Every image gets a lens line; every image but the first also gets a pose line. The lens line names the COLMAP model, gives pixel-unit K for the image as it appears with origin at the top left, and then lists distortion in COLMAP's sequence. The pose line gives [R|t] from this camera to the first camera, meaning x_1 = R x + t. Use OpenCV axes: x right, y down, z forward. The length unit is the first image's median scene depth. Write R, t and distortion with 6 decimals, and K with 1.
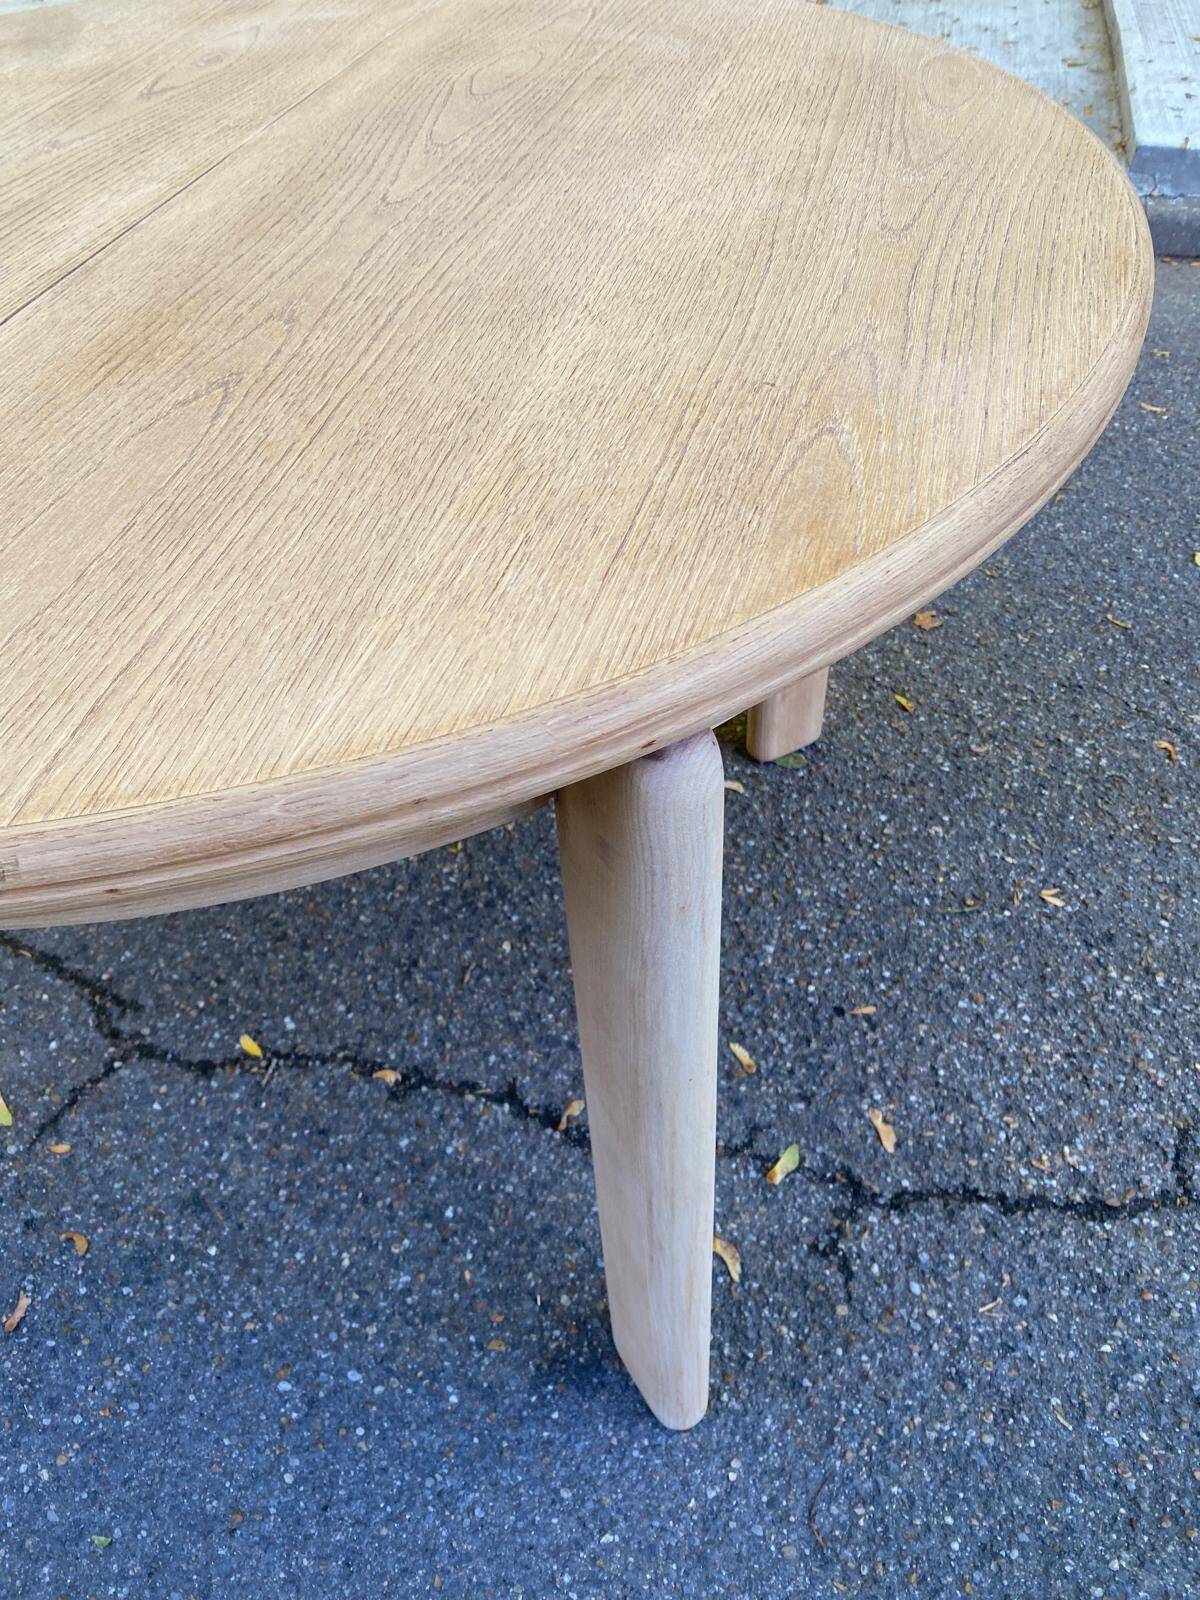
lens RADIAL K [[1224.3, 0, 594.0], [0, 1224.3, 773.6], [0, 0, 1]] dist [0.012031, -0.015113]
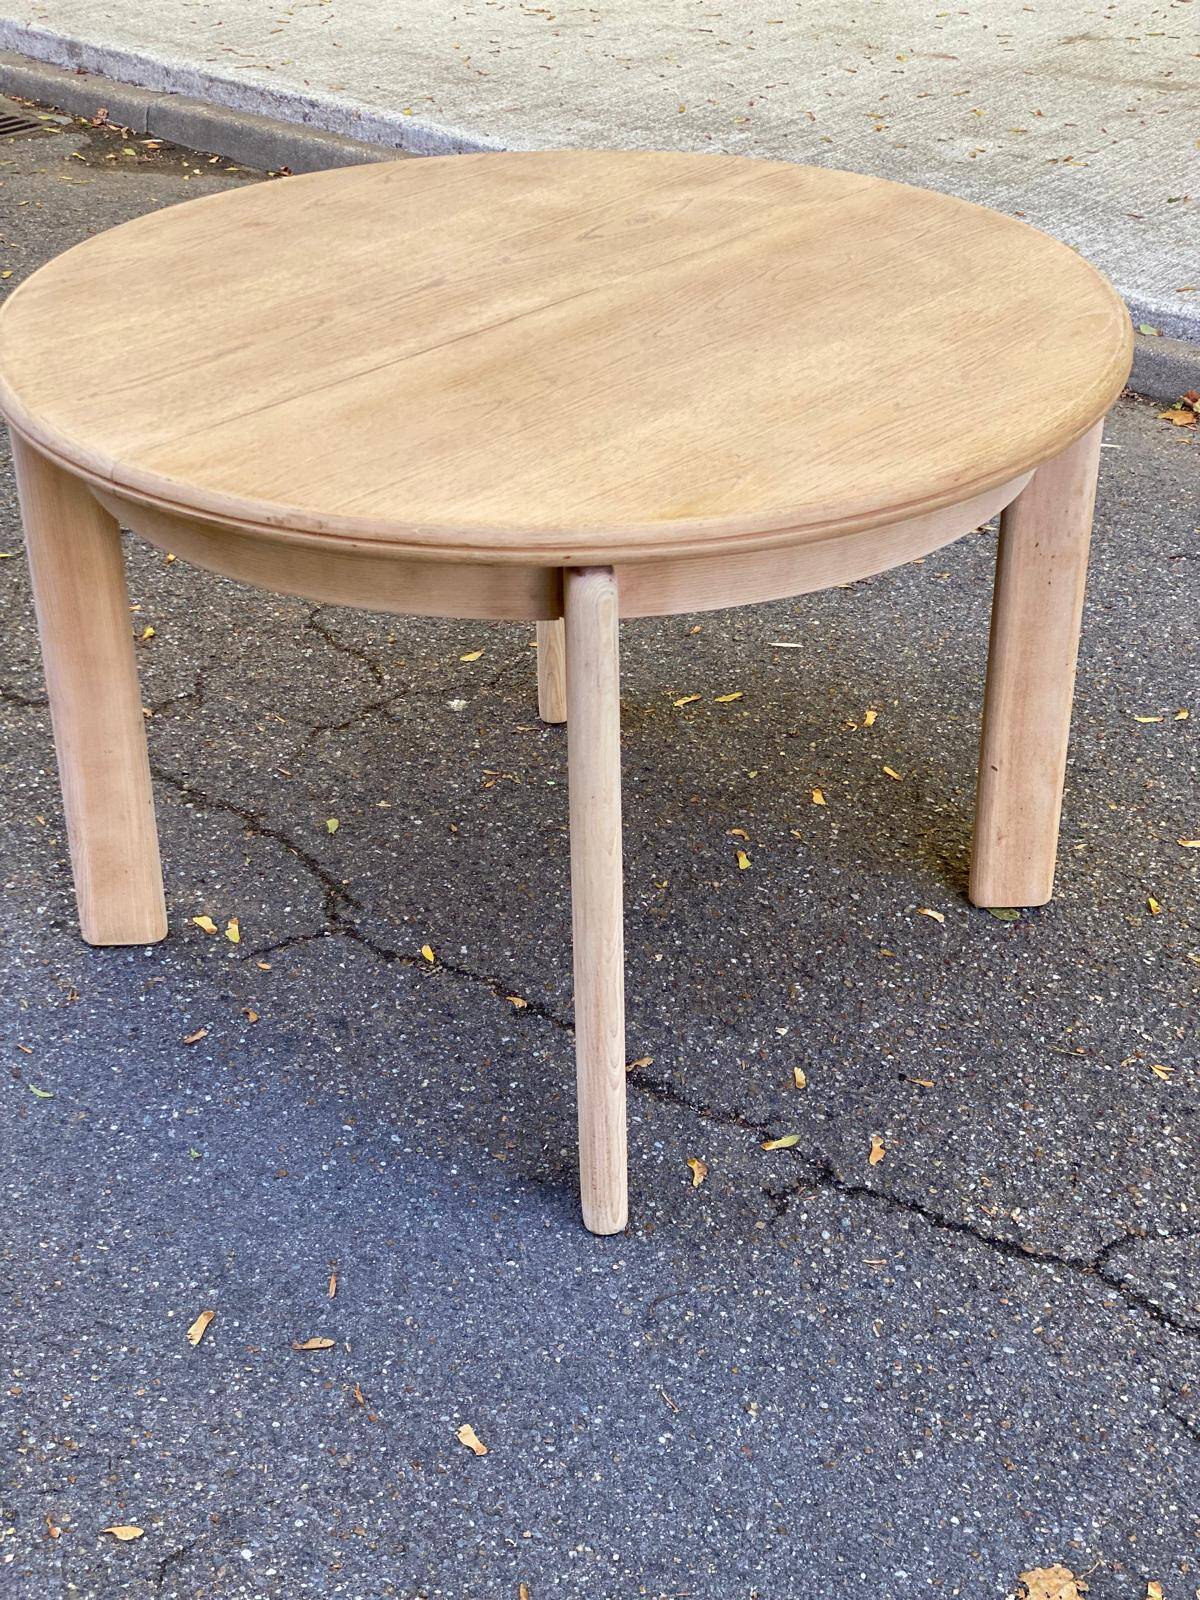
lens RADIAL K [[2379.1, 0, 594.4], [0, 2379.1, 797.0], [0, 0, 1]] dist [0.121747, 0.000000]
pose [[0.888487, 0.263177, -0.375938, 0.730842], [-0.343051, 0.925033, -0.163187, 0.427172], [0.304808, 0.273955, 0.912163, -1.158997]]
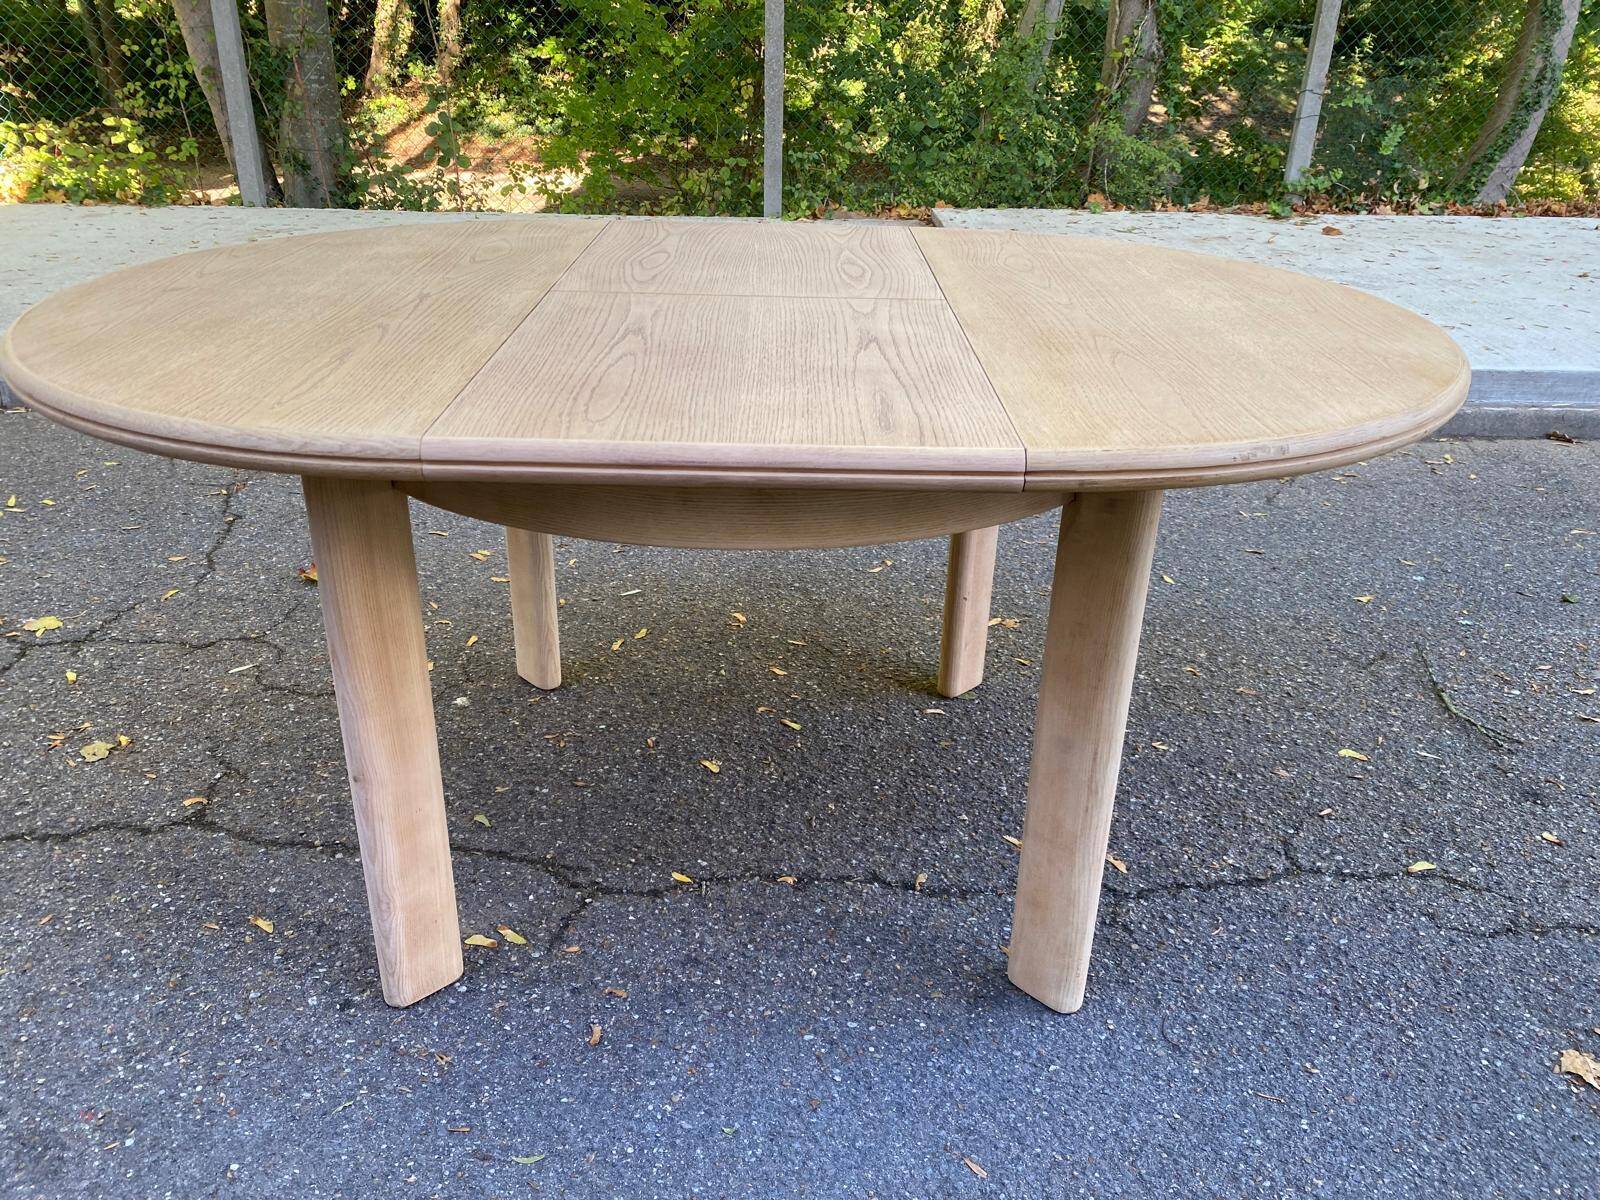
lens RADIAL K [[1224.3, 0, 794.1], [0, 1224.3, 601.2], [0, 0, 1]] dist [0.012031, -0.015113]
pose [[0.963948, -0.048660, 0.261603, -0.534323], [0.130903, 0.942662, -0.307006, 0.390716], [-0.231665, 0.330183, 0.915047, -0.425508]]
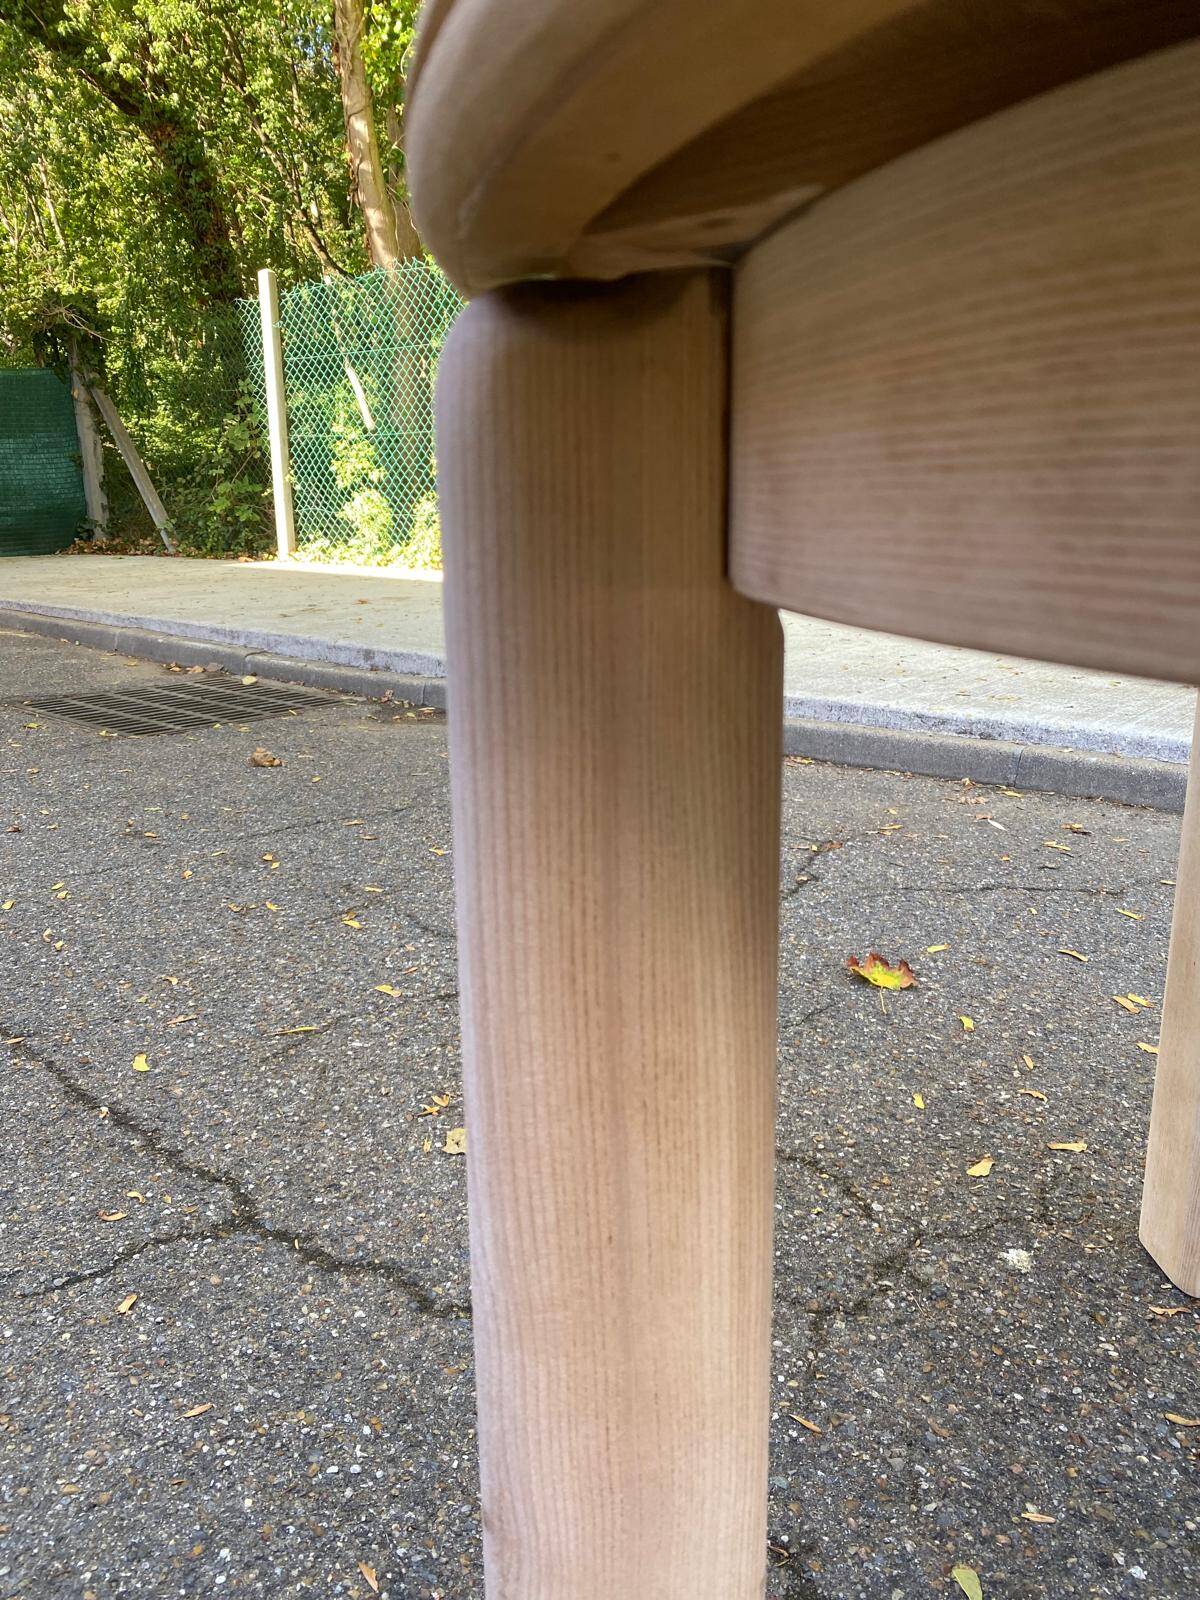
lens RADIAL K [[1224.3, 0, 615.5], [0, 1224.3, 767.2], [0, 0, 1]] dist [0.012031, -0.015113]
pose [[0.899411, 0.132266, -0.416613, -0.476455], [-0.326339, 0.837284, -0.438701, 0.104394], [0.290798, 0.530529, 0.796225, 0.366648]]
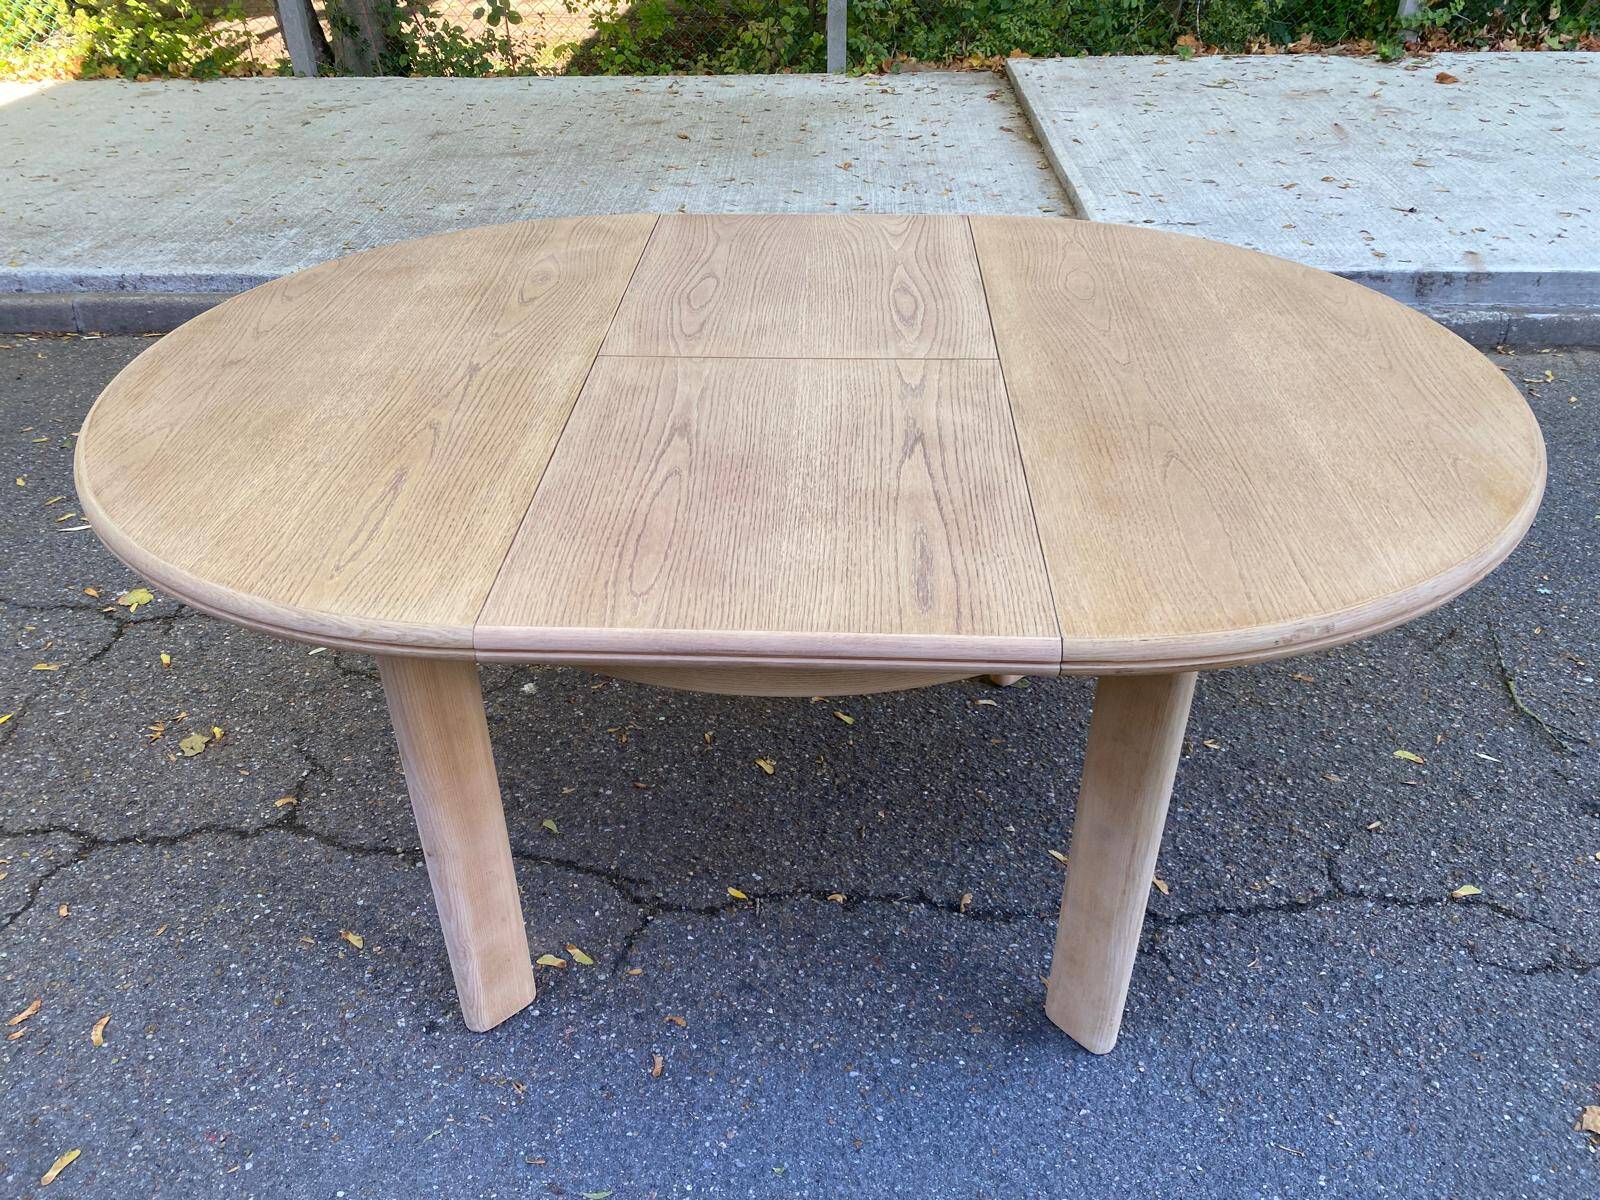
lens RADIAL K [[1224.3, 0, 775.0], [0, 1224.3, 606.4], [0, 0, 1]] dist [0.012031, -0.015113]
pose [[0.979749, -0.083835, 0.181835, -0.500573], [0.115220, 0.978761, -0.169562, 0.146833], [-0.163758, 0.187079, 0.968599, -0.518655]]
